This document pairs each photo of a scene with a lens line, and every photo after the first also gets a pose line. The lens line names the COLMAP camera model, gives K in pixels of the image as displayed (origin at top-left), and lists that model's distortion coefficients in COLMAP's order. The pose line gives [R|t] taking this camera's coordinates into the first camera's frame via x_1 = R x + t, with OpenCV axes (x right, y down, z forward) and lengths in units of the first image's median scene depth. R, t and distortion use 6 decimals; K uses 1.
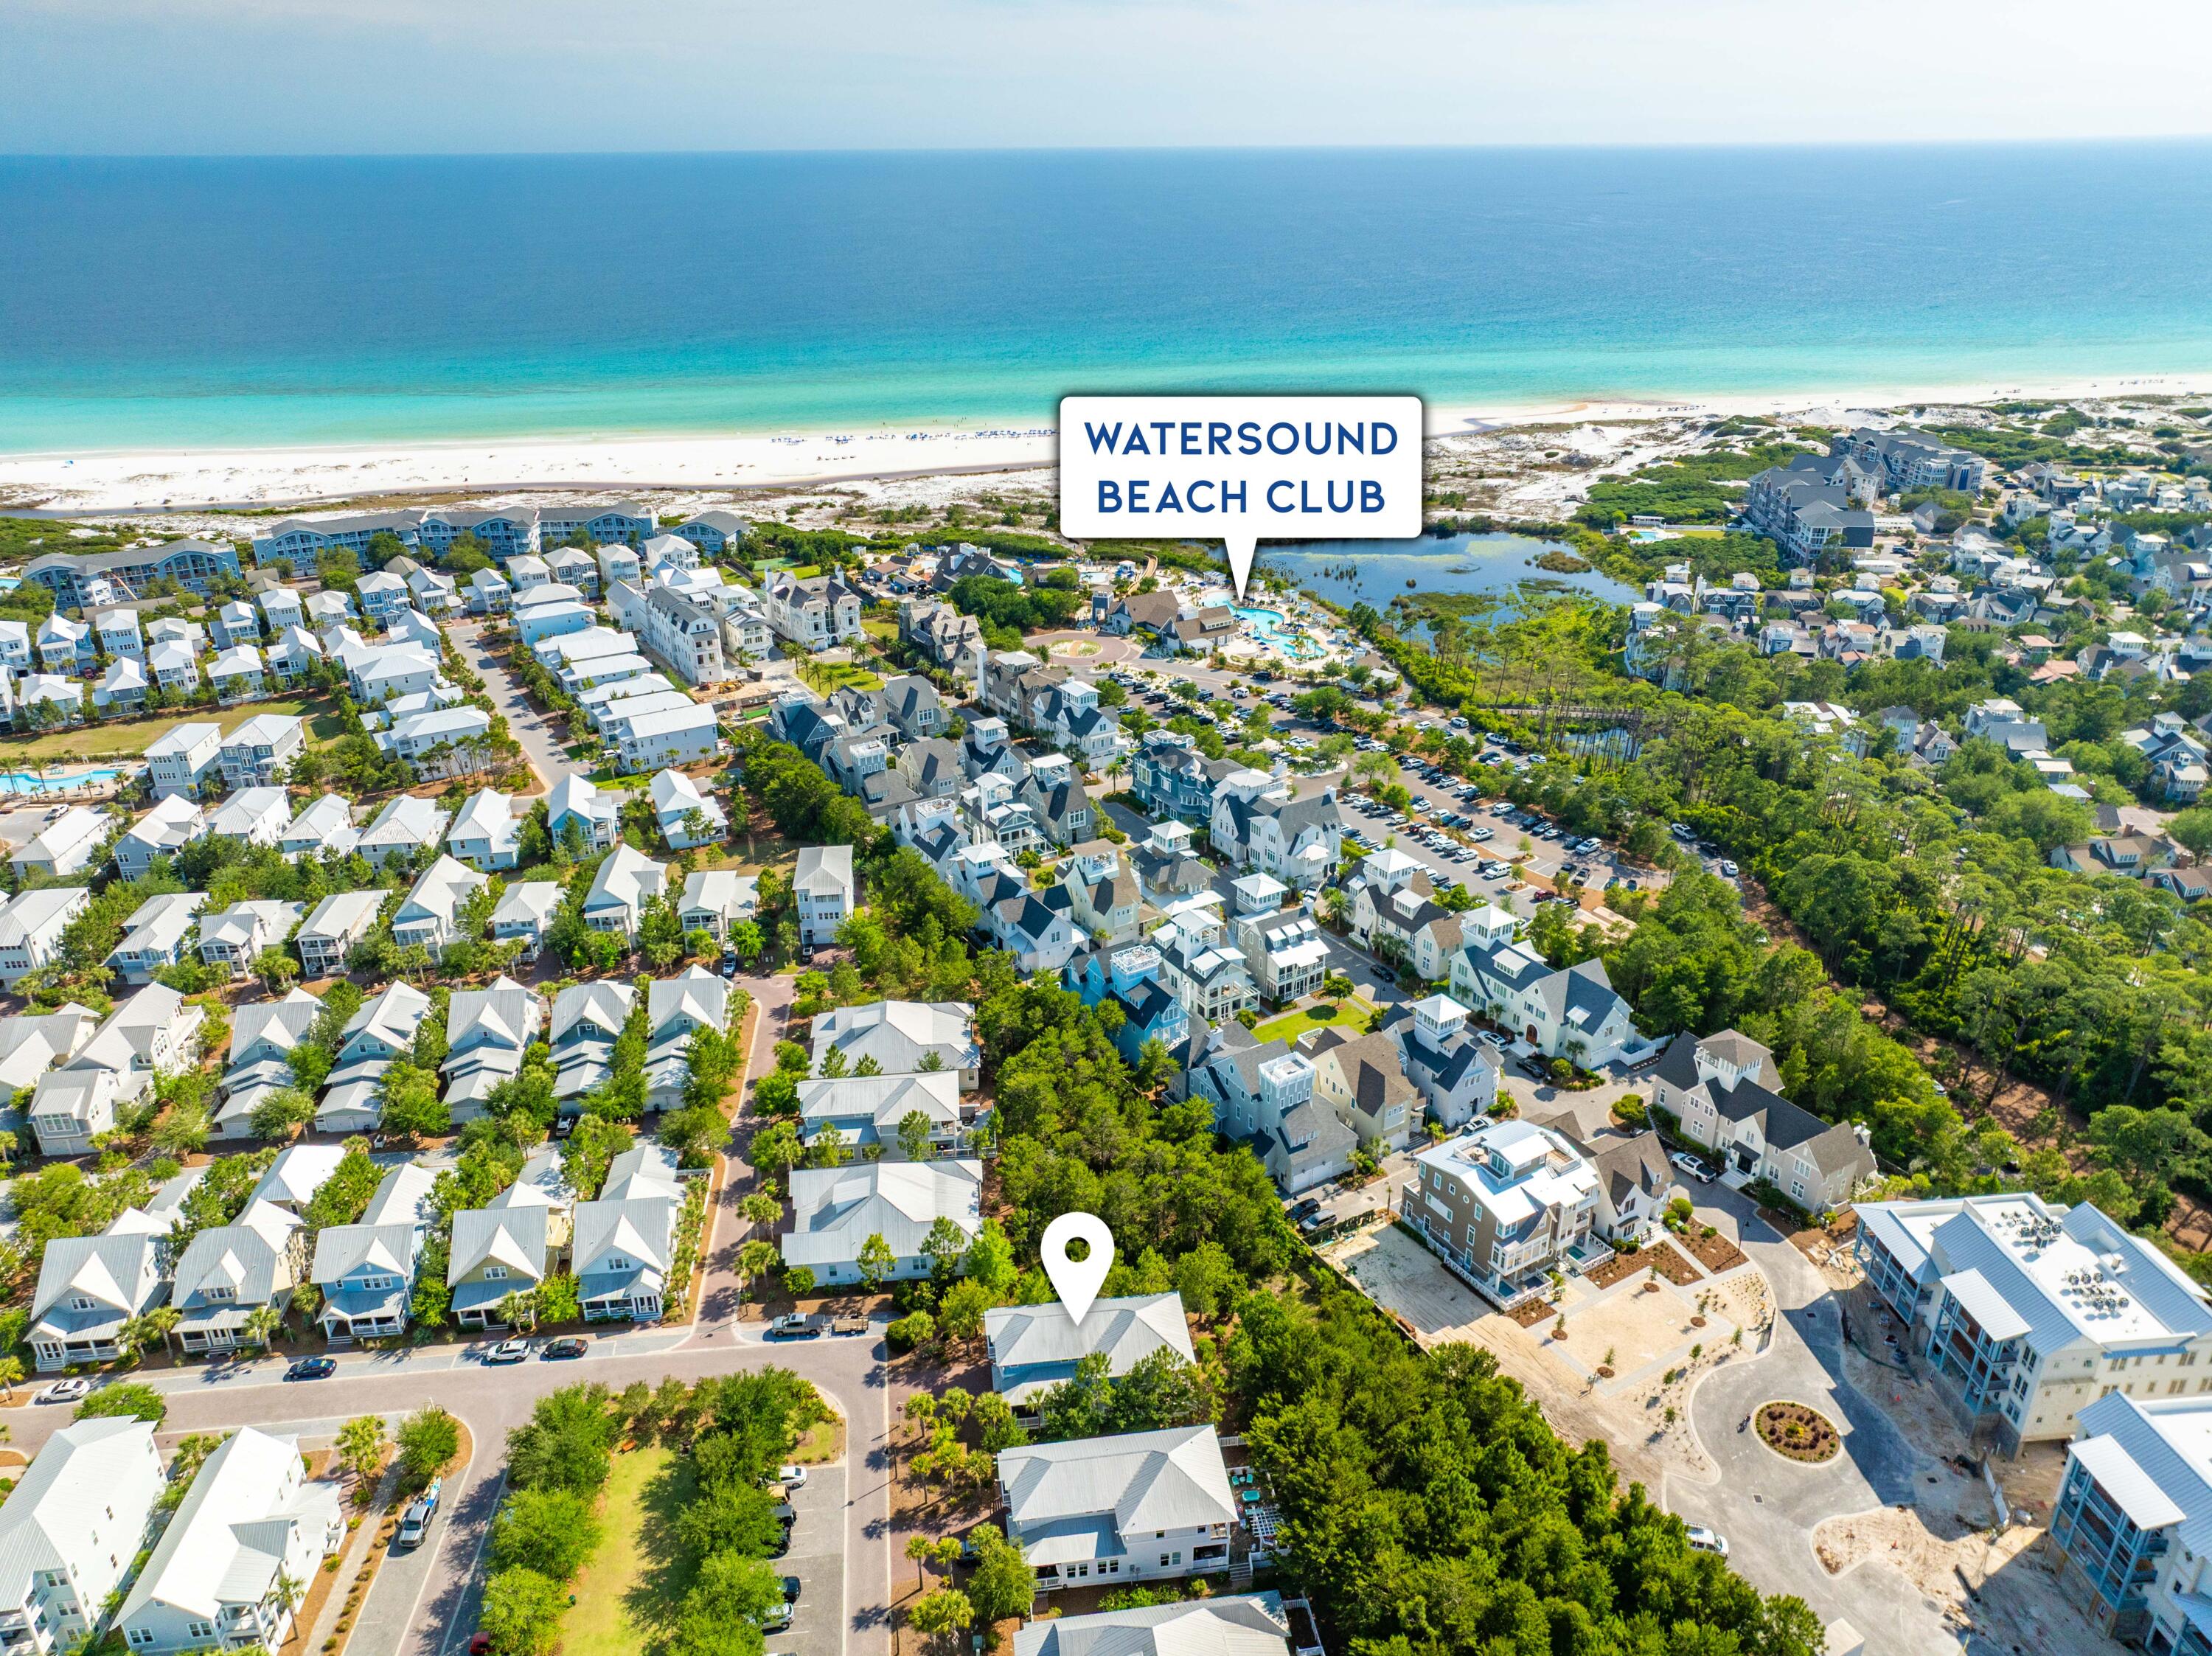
lens RADIAL K [[1532.8, 0, 1108.2], [0, 1532.8, 828.4], [0, 0, 1]] dist [0.004233, 0.000866]
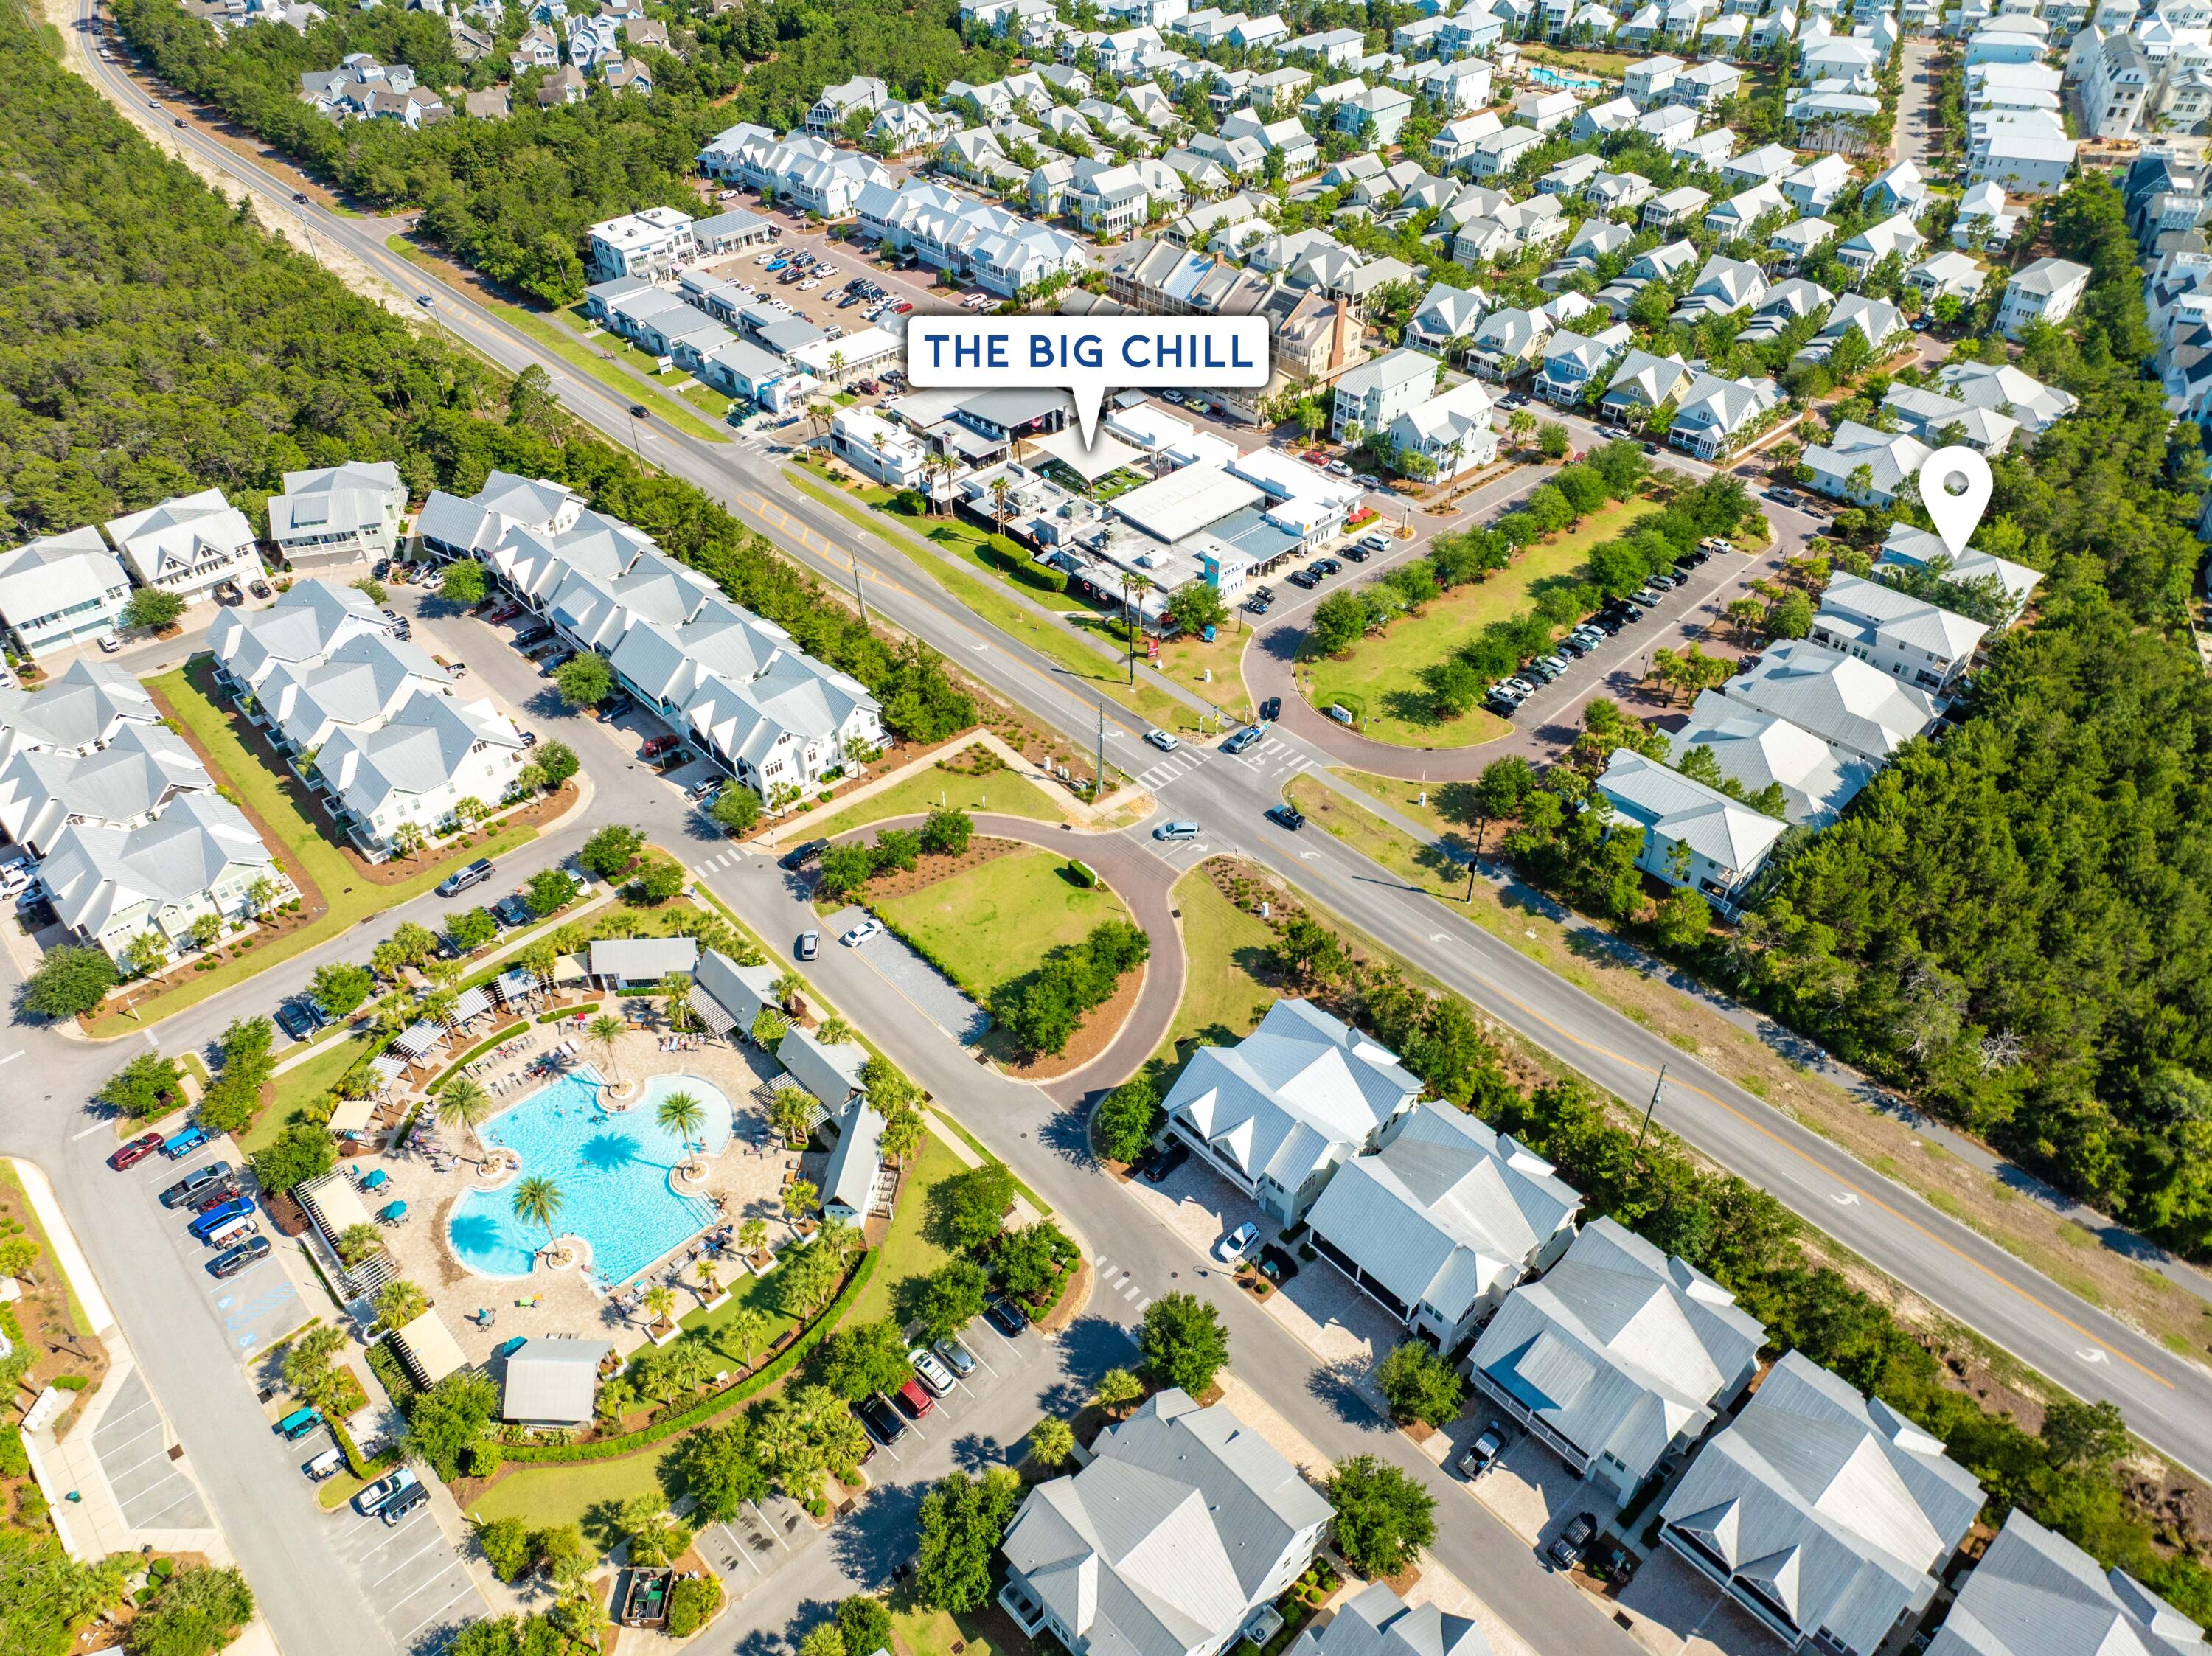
lens RADIAL K [[1531.6, 0, 1112.7], [0, 1531.6, 836.7], [0, 0, 1]] dist [0.004433, -0.005204]
pose [[0.599923, 0.522688, -0.605714, 0.279942], [-0.322393, 0.850835, 0.414900, 0.120645], [0.732226, -0.053631, 0.678947, -0.284890]]
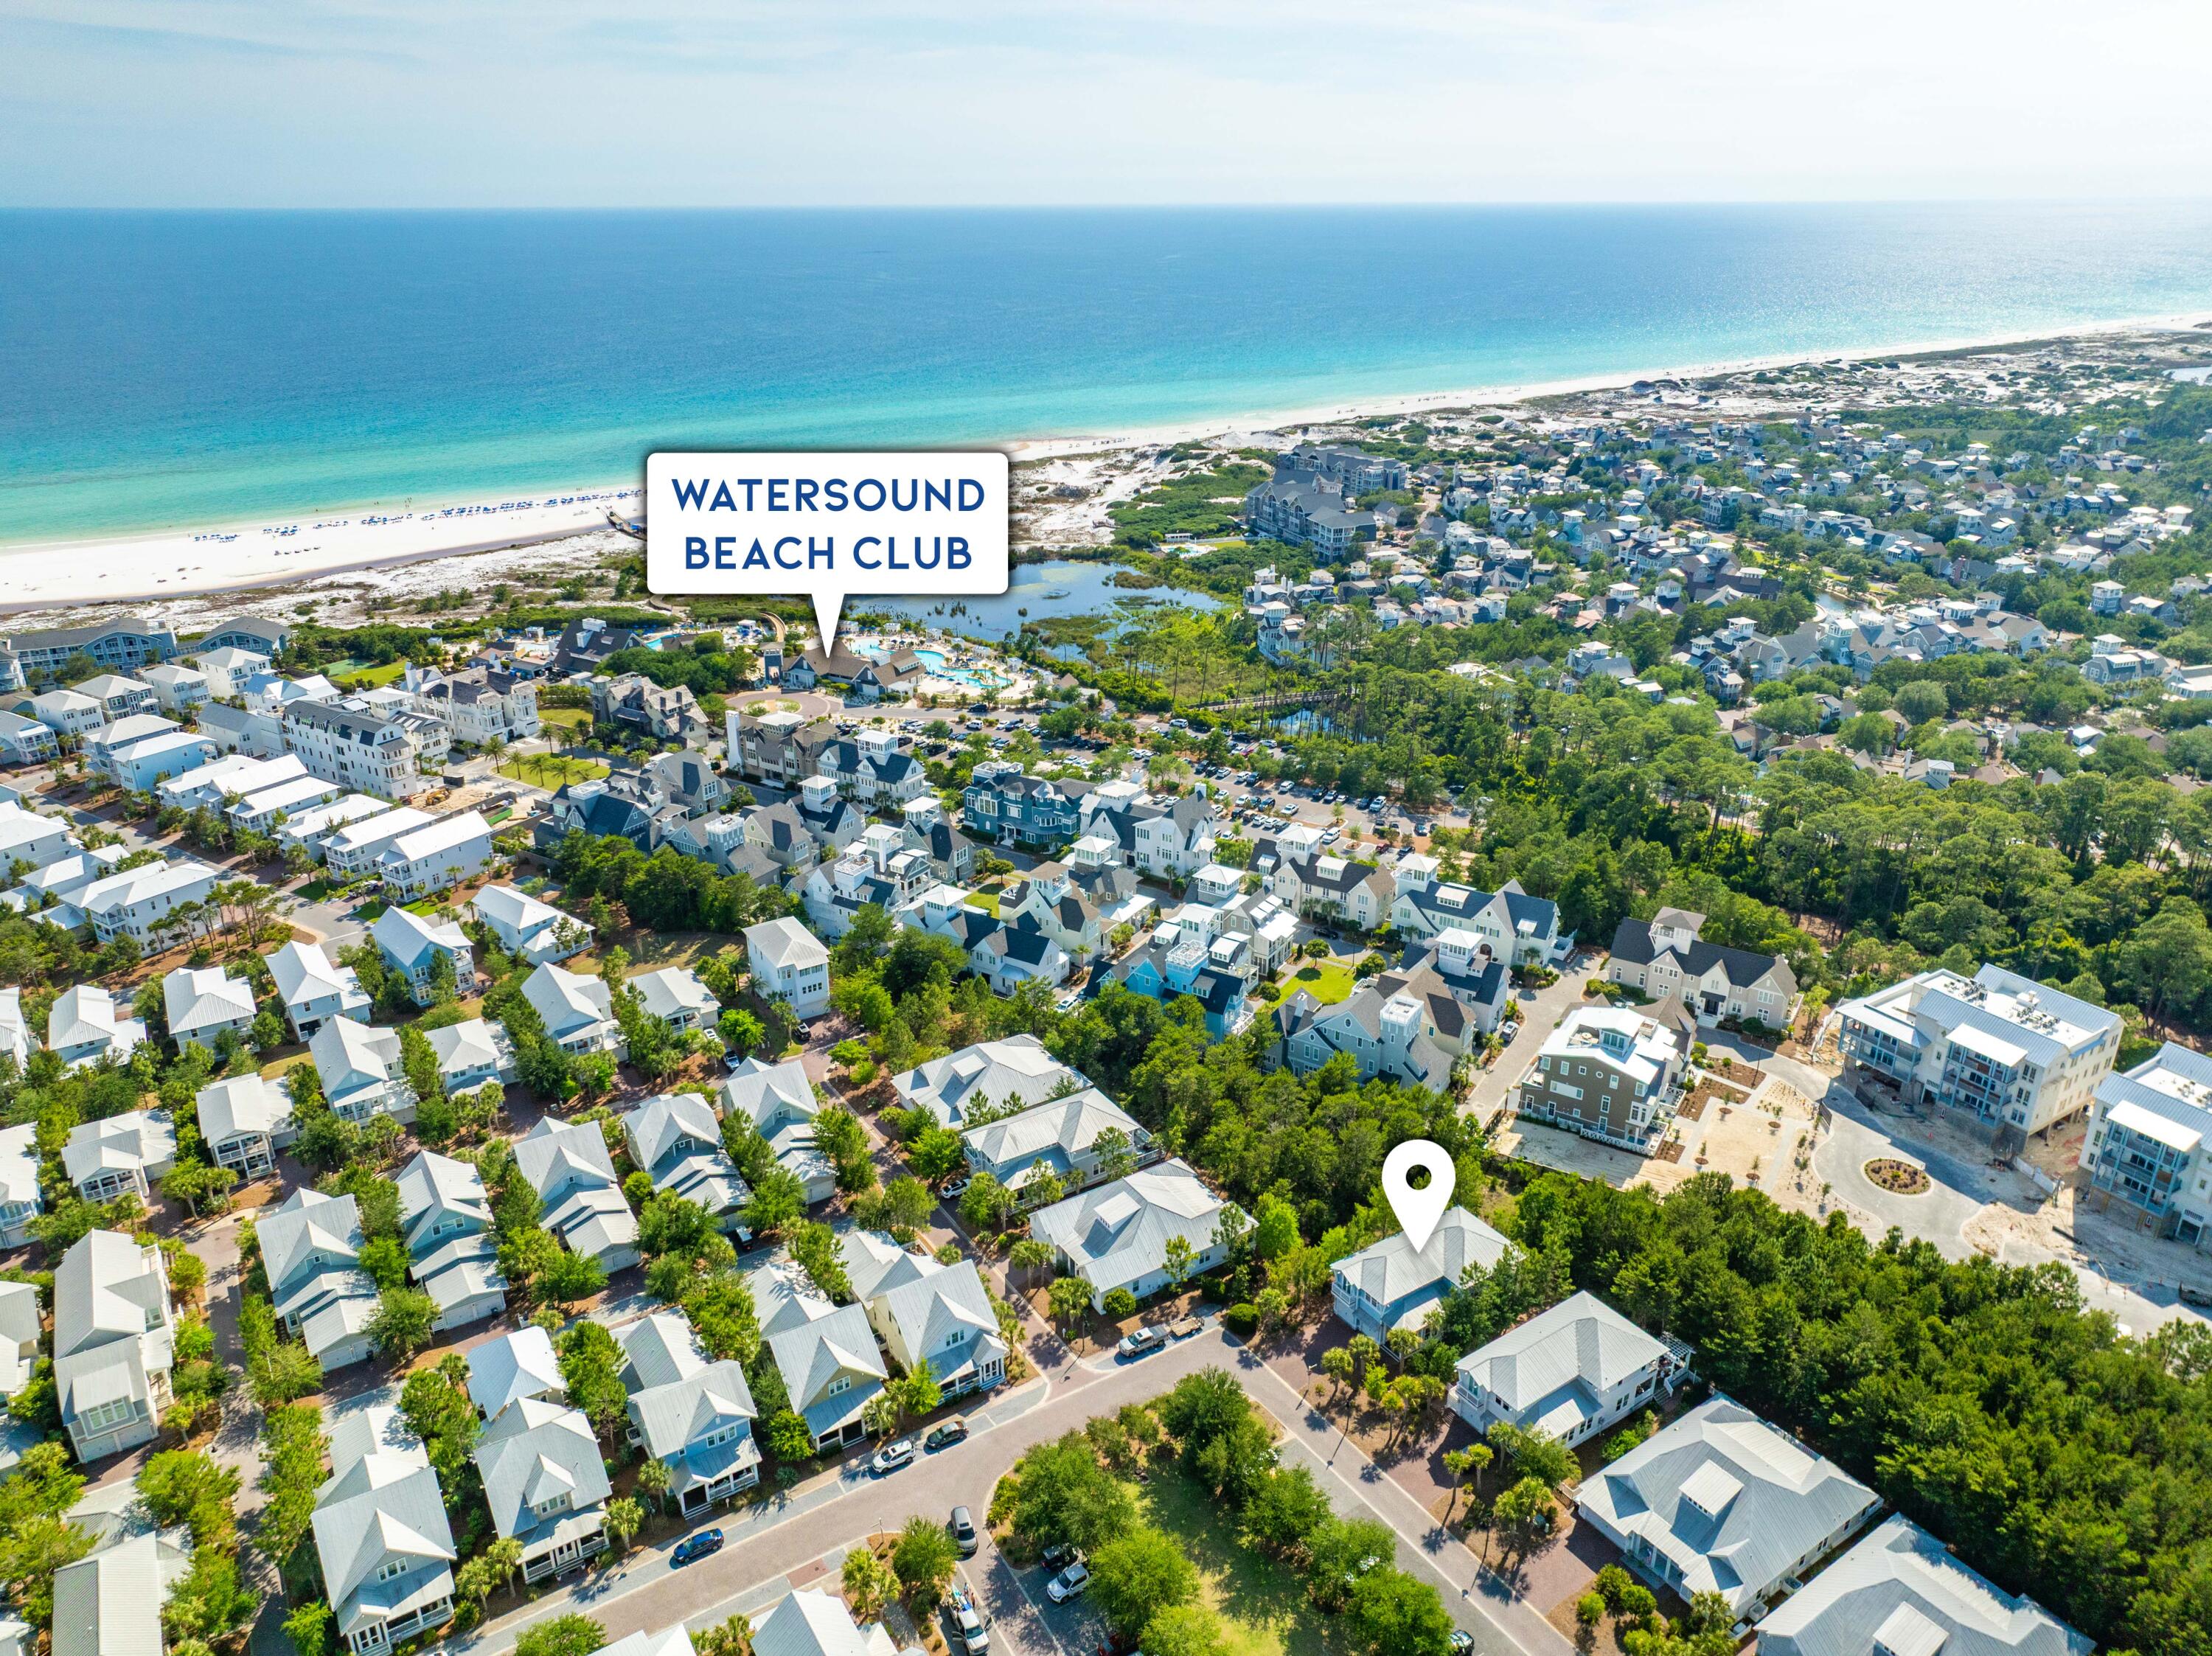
lens RADIAL K [[1534.1, 0, 1106.0], [0, 1534.1, 828.0], [0, 0, 1]] dist [0.003881, -0.005096]
pose [[0.897276, -0.163482, 0.410084, -0.351653], [0.177588, 0.984098, 0.003749, -0.011389], [-0.404176, 0.069462, 0.912040, 0.036055]]
